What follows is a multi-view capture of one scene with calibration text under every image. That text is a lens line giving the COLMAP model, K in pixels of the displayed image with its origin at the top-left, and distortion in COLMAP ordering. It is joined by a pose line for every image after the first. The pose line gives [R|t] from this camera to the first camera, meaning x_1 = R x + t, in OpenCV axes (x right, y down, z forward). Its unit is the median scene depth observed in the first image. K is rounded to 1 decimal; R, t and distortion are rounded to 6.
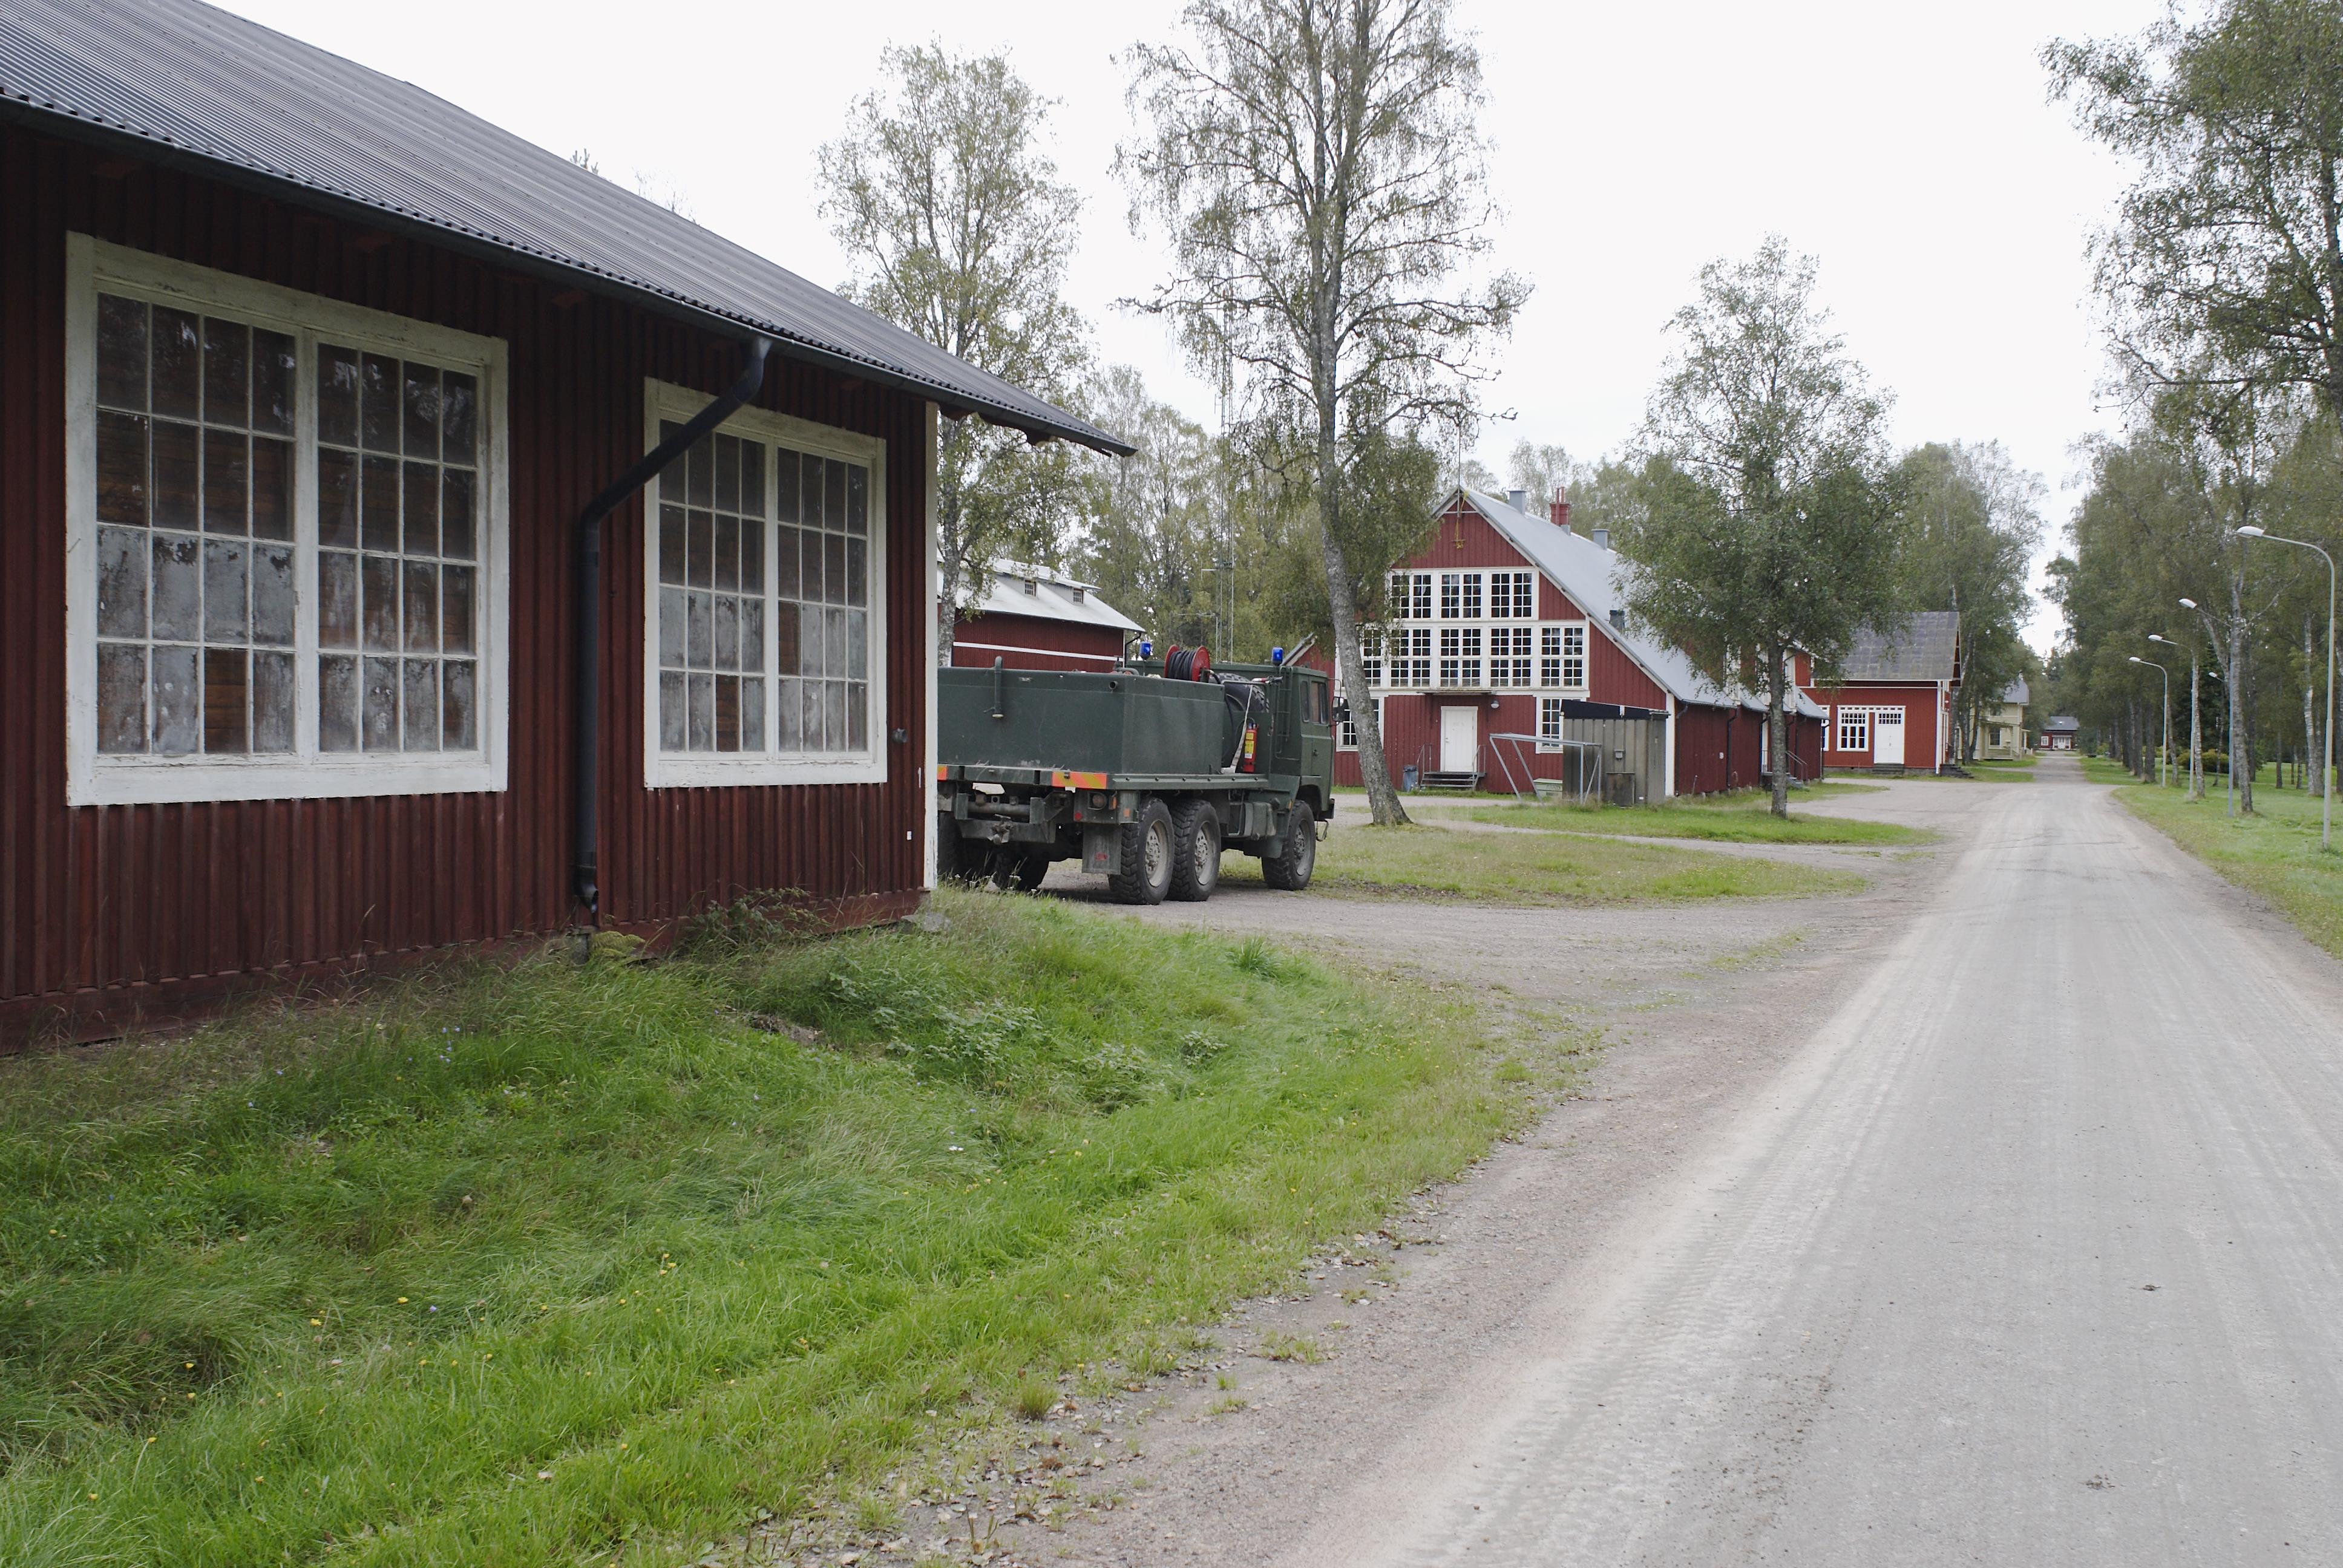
lens RADIAL K [[2847.9, 0, 1171.5], [0, 2847.9, 784.0], [0, 0, 1]] dist [-0.020374, 0.068205]
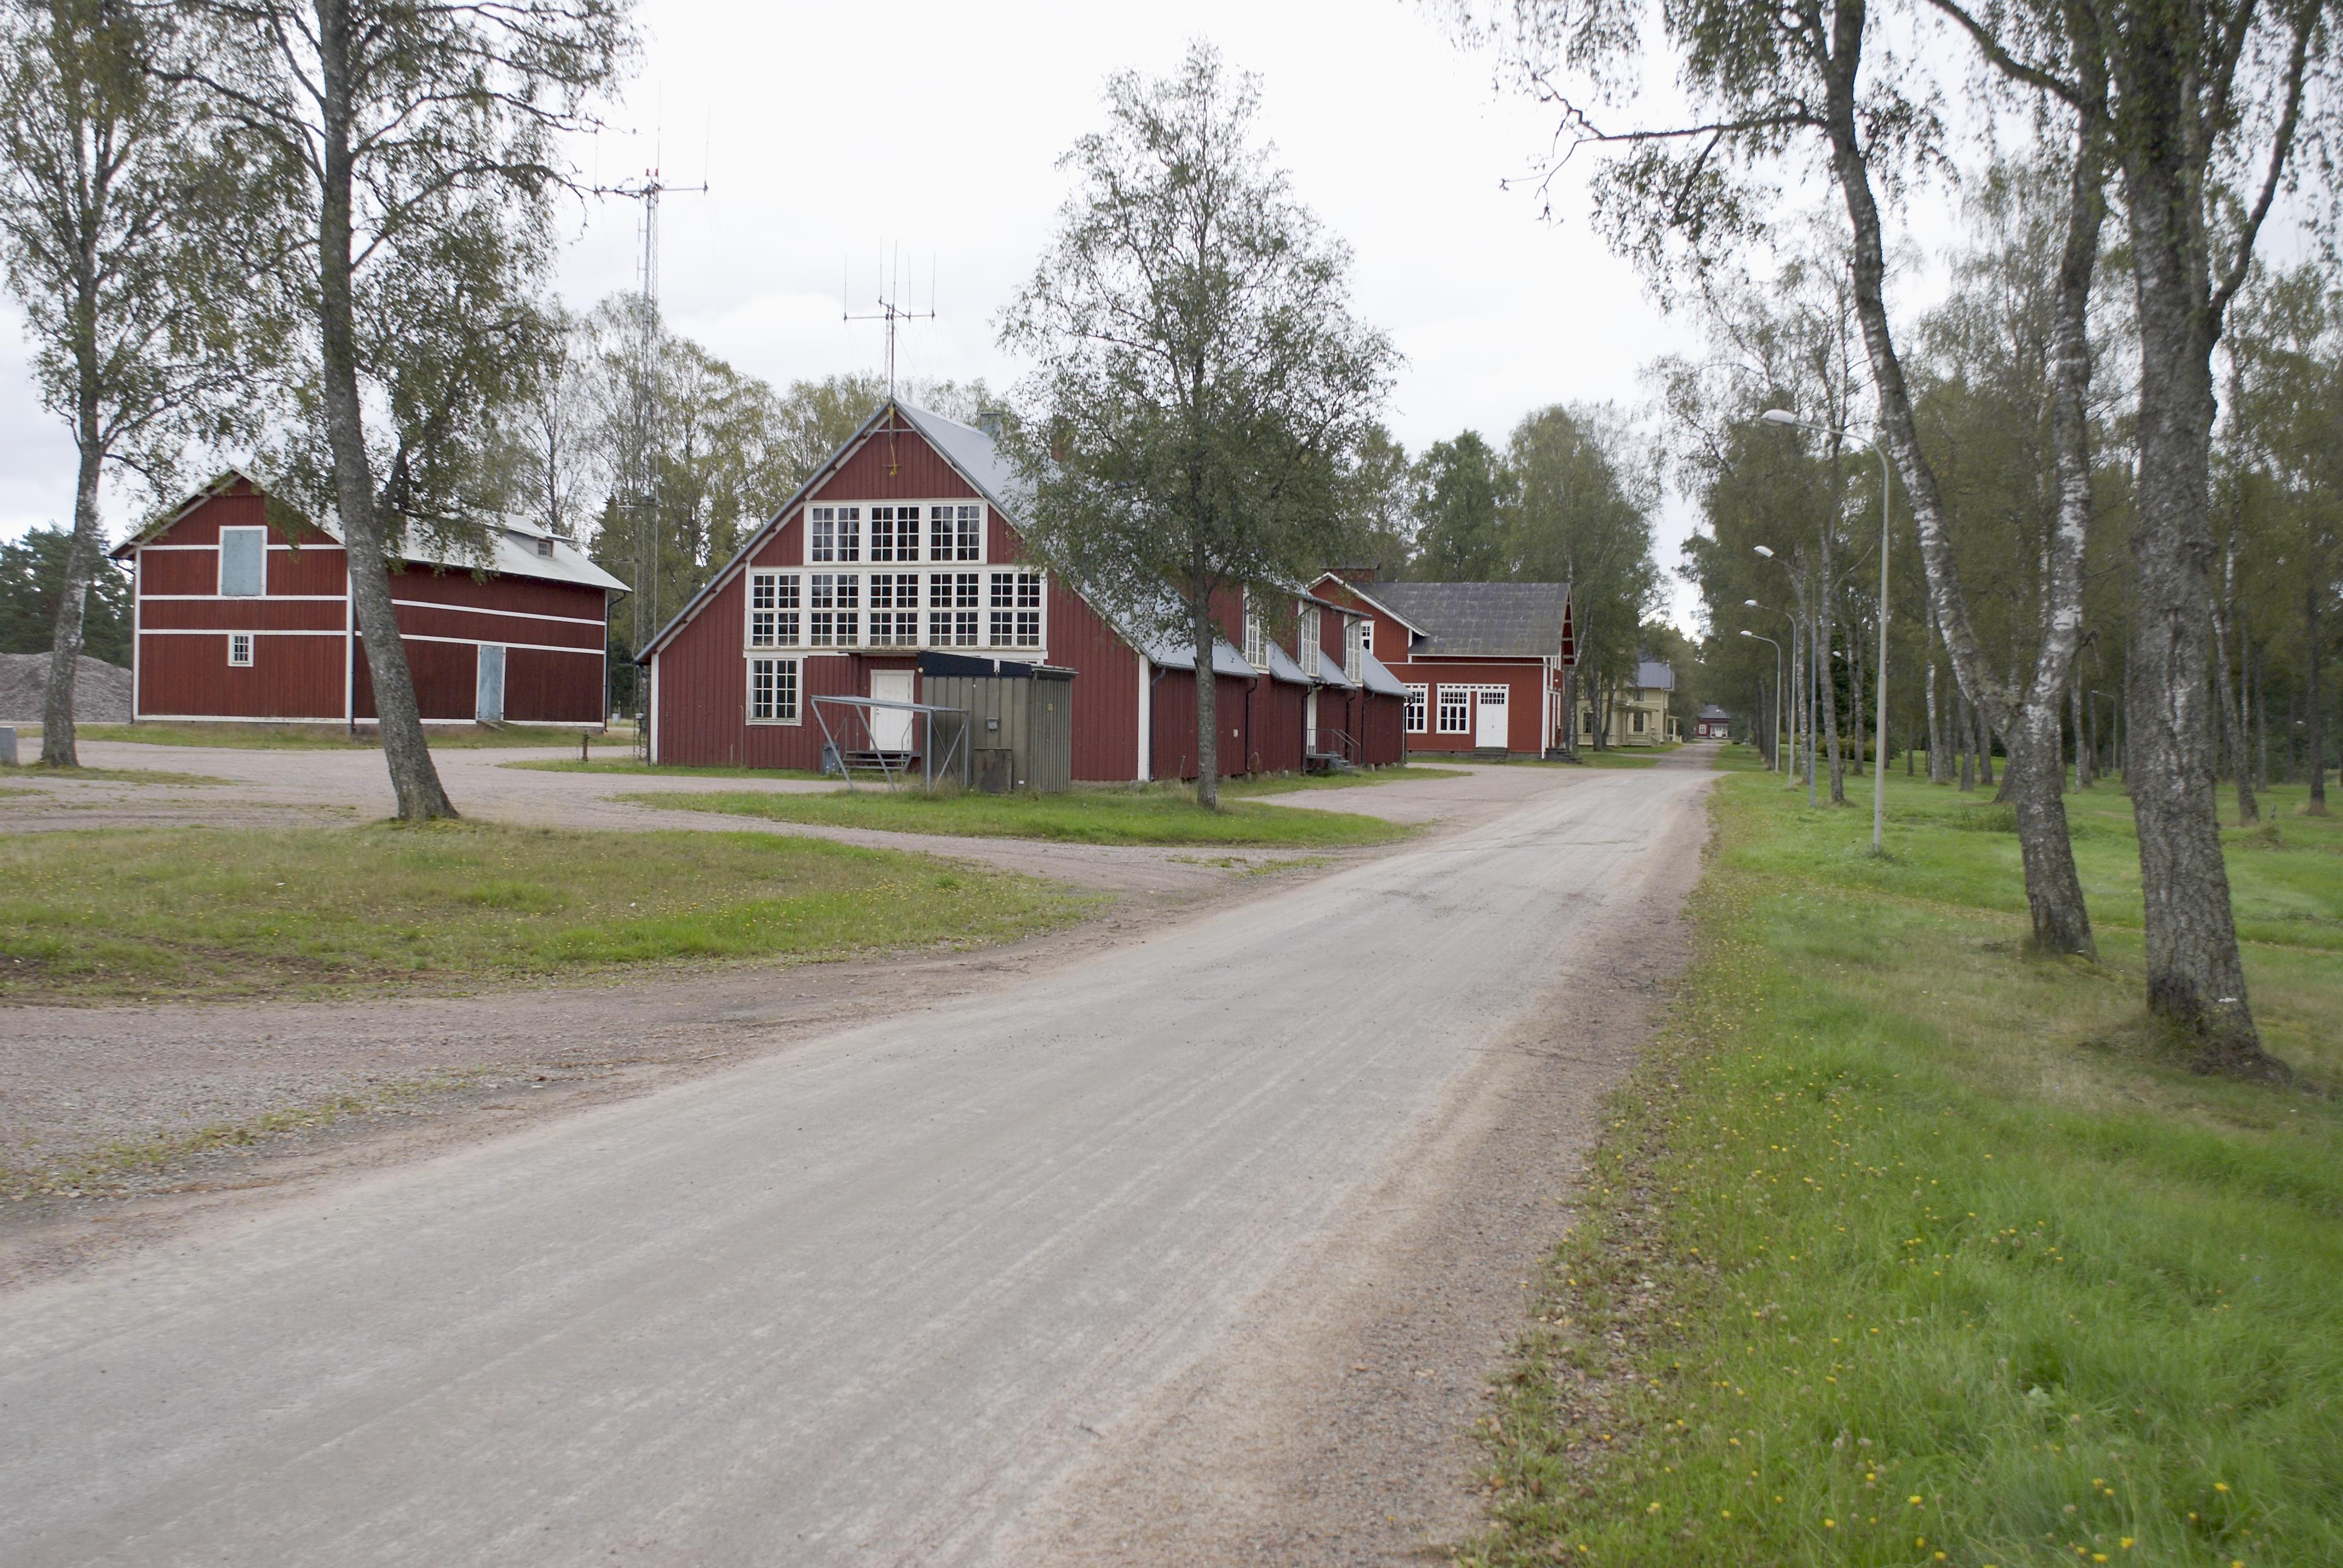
lens RADIAL K [[2847.9, 0, 1171.5], [0, 2847.9, 784.0], [0, 0, 1]] dist [-0.020374, 0.068205]
pose [[0.994044, 0.002033, 0.108960, 0.091703], [-0.002528, 0.999987, 0.004407, 0.001465], [-0.108949, -0.004656, 0.994036, 0.184482]]
